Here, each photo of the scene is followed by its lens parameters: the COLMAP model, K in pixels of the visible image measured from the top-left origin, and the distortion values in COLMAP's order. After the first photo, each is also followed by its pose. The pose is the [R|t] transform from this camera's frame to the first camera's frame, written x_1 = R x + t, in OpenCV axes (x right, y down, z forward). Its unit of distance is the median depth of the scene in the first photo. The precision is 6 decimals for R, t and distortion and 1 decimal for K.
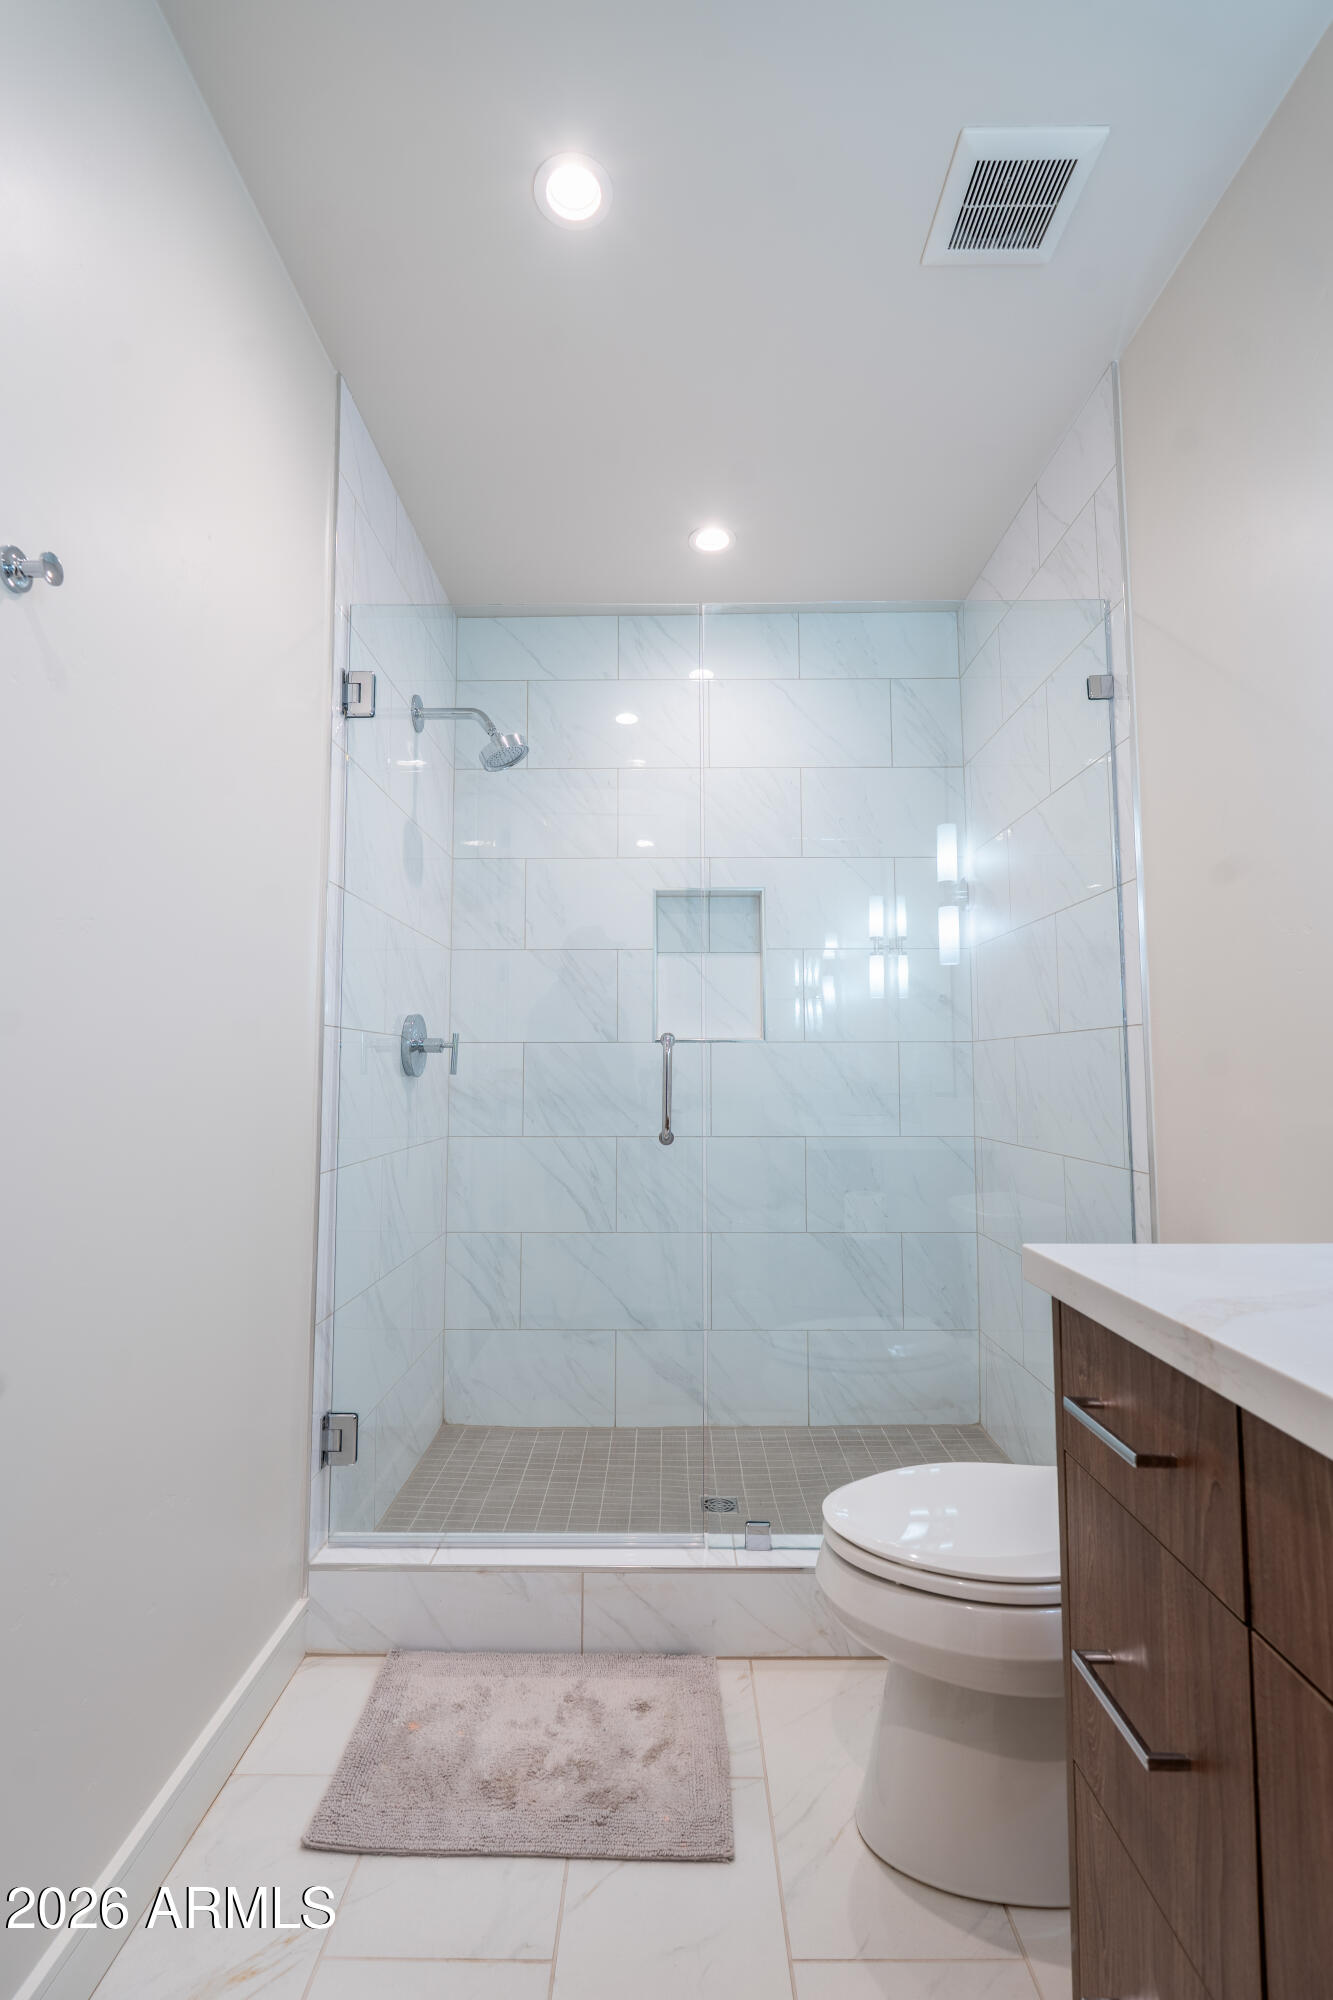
lens RADIAL K [[906.0, 0, 668.1], [0, 906.0, 996.6], [0, 0, 1]] dist [-0.010063, 0.002231]
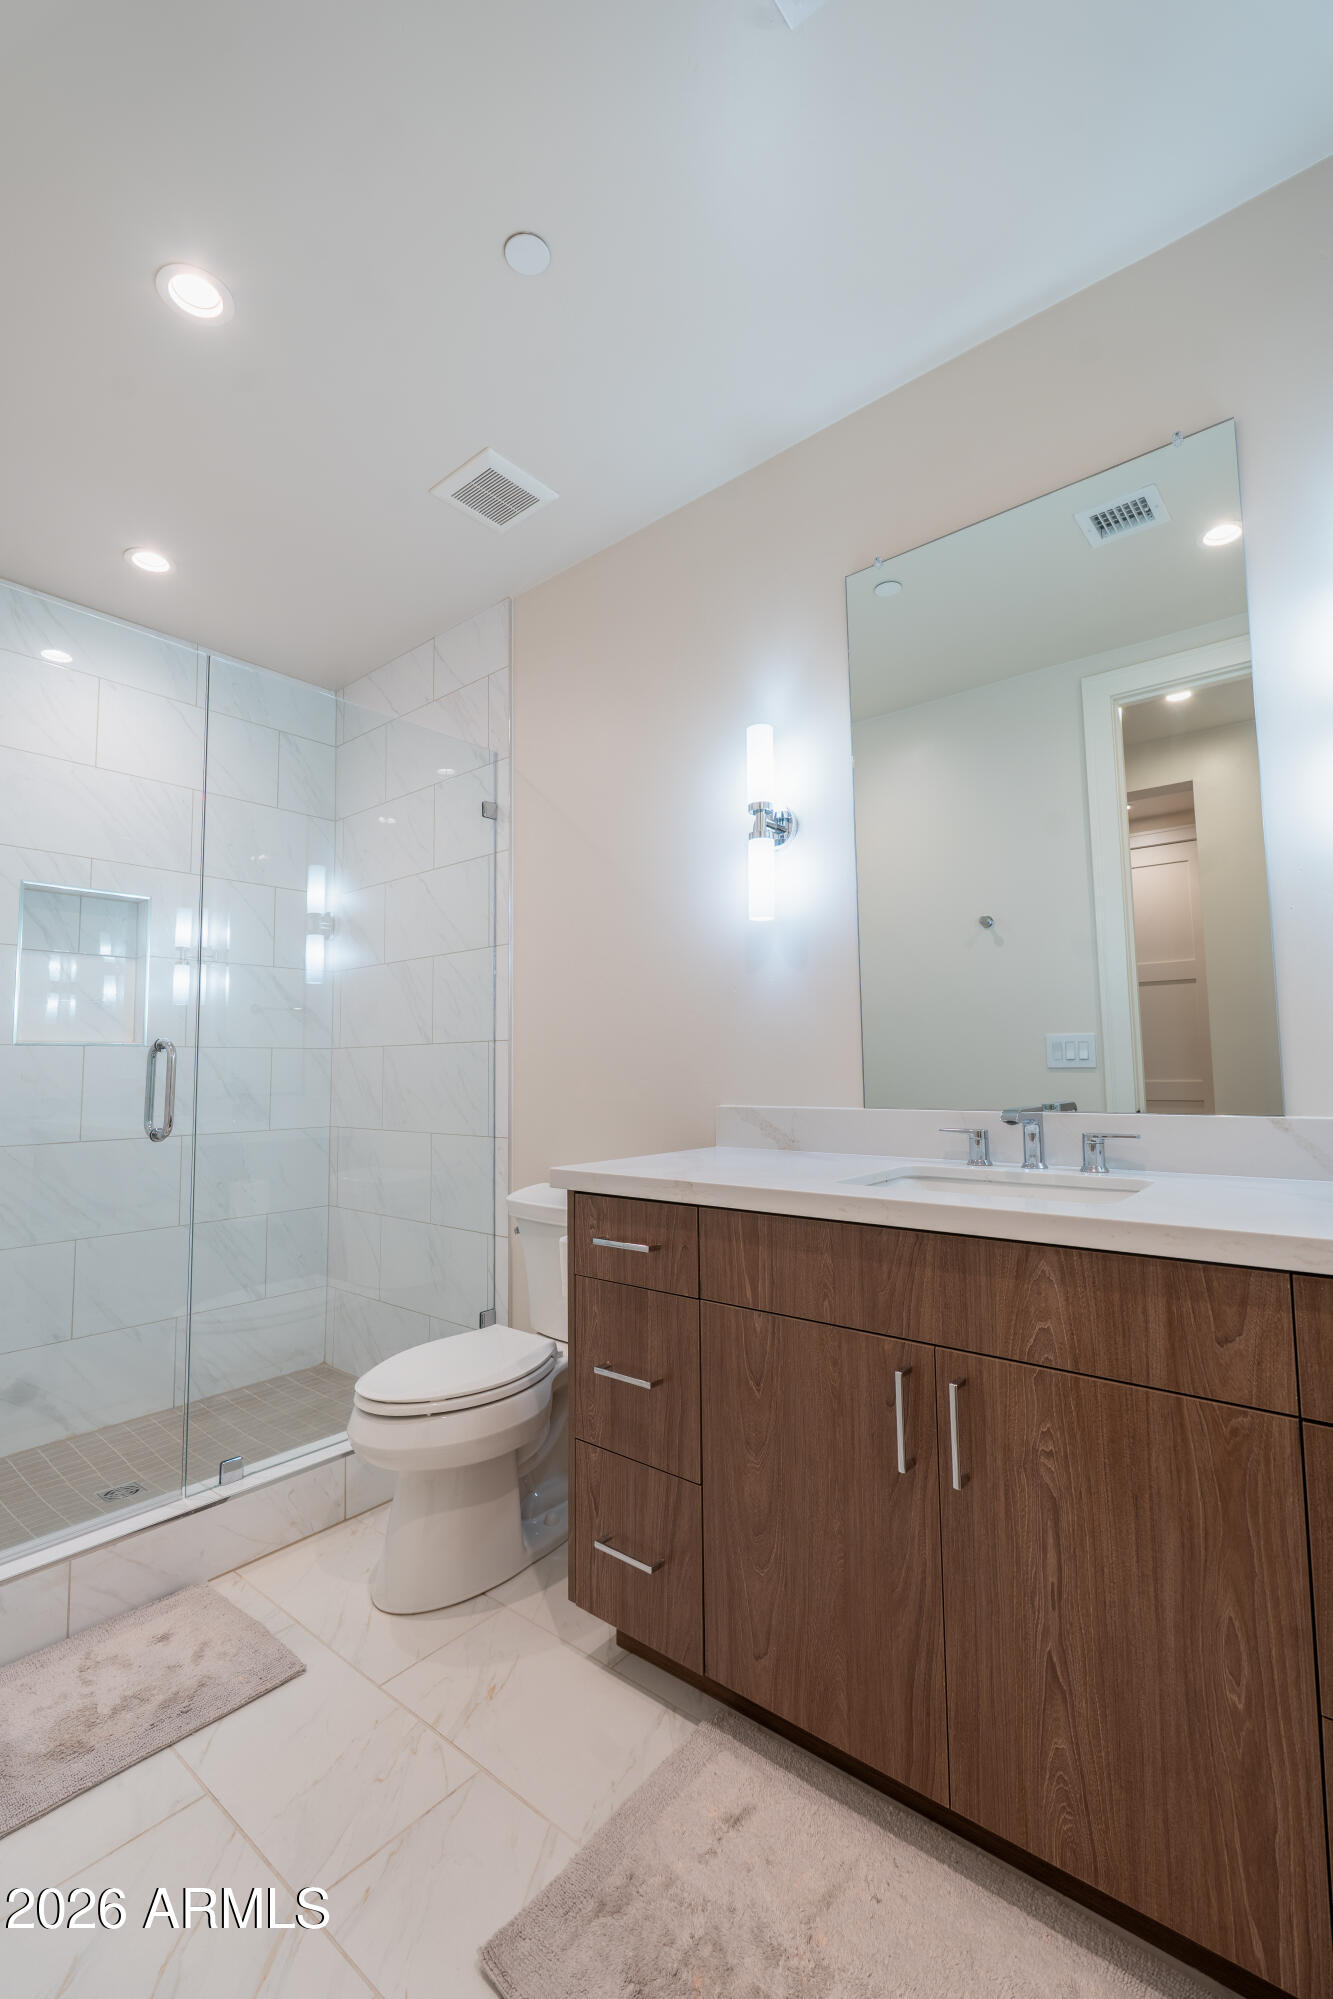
lens RADIAL K [[905.6, 0, 658.5], [0, 905.6, 994.1], [0, 0, 1]] dist [-0.010063, 0.002231]
pose [[0.631845, 0.055421, 0.773111, -0.498228], [-0.050709, 0.998259, -0.030118, -0.013494], [-0.773434, -0.020174, 0.633555, -0.160641]]
